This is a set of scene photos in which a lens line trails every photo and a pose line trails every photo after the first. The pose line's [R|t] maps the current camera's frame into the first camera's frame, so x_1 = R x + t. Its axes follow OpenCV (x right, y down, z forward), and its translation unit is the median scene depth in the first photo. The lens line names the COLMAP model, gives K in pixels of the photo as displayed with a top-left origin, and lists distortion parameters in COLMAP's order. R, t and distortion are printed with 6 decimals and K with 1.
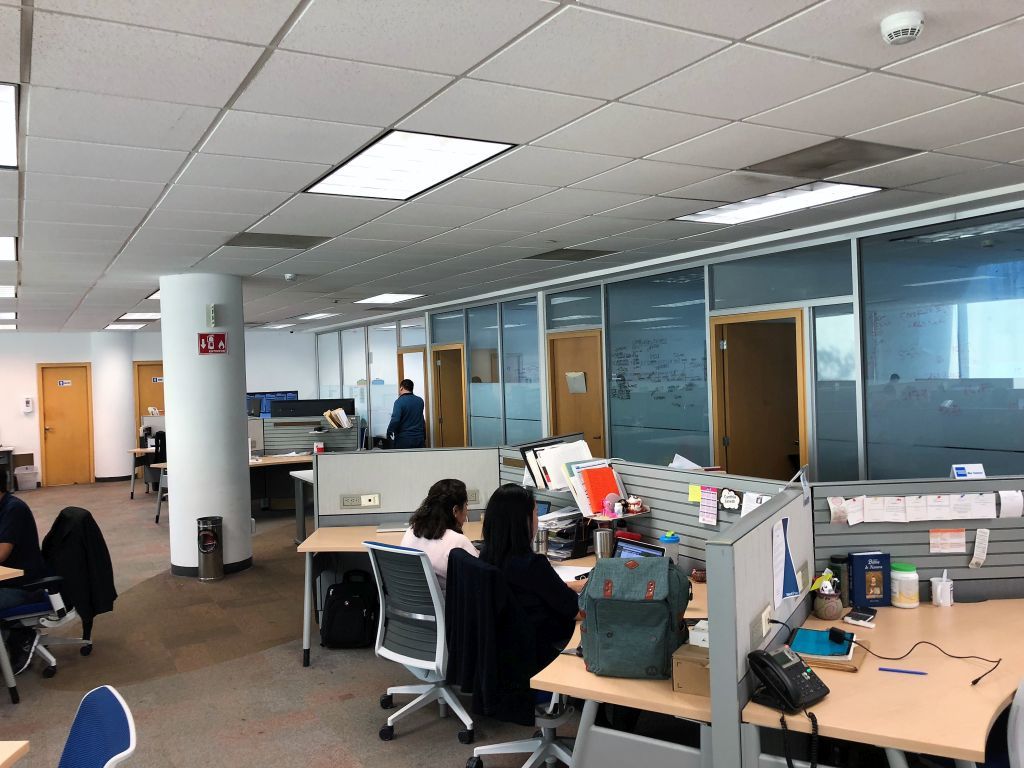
lens RADIAL K [[841.5, 0, 512.0], [0, 841.5, 384.0], [0, 0, 1]] dist [0.030512, -0.076748]
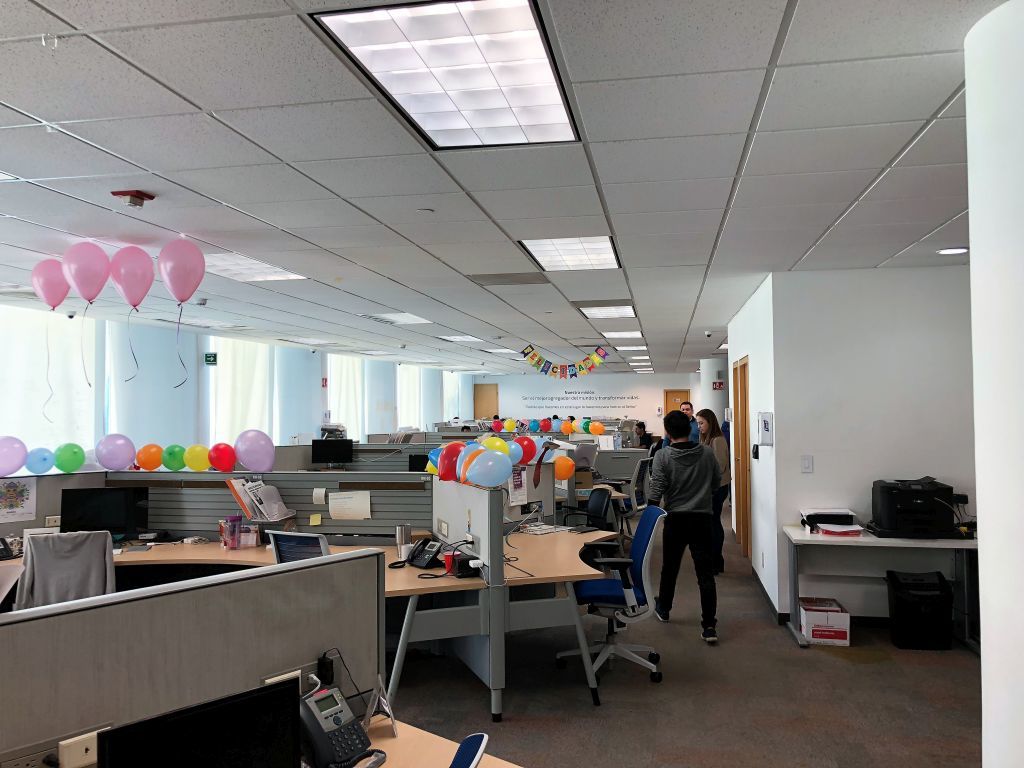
lens RADIAL K [[841.5, 0, 512.0], [0, 841.5, 384.0], [0, 0, 1]] dist [0.030512, -0.076748]
pose [[0.757538, 0.011982, -0.652681, 0.815285], [-0.027935, 0.999511, -0.014074, -0.000806], [0.652193, 0.028895, 0.757502, -1.301459]]
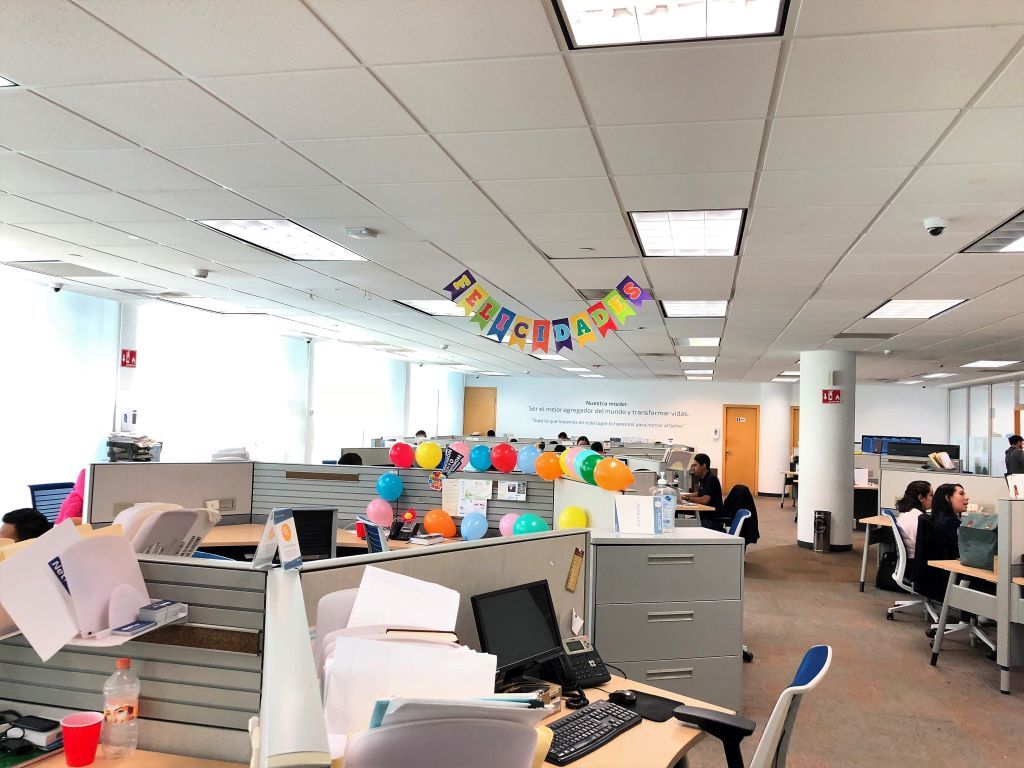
lens RADIAL K [[841.5, 0, 512.0], [0, 841.5, 384.0], [0, 0, 1]] dist [0.030512, -0.076748]
pose [[0.727138, 0.029632, -0.685852, 0.259622], [-0.068031, 0.997260, -0.029040, 0.012346], [0.683112, 0.067776, 0.727162, -0.481265]]
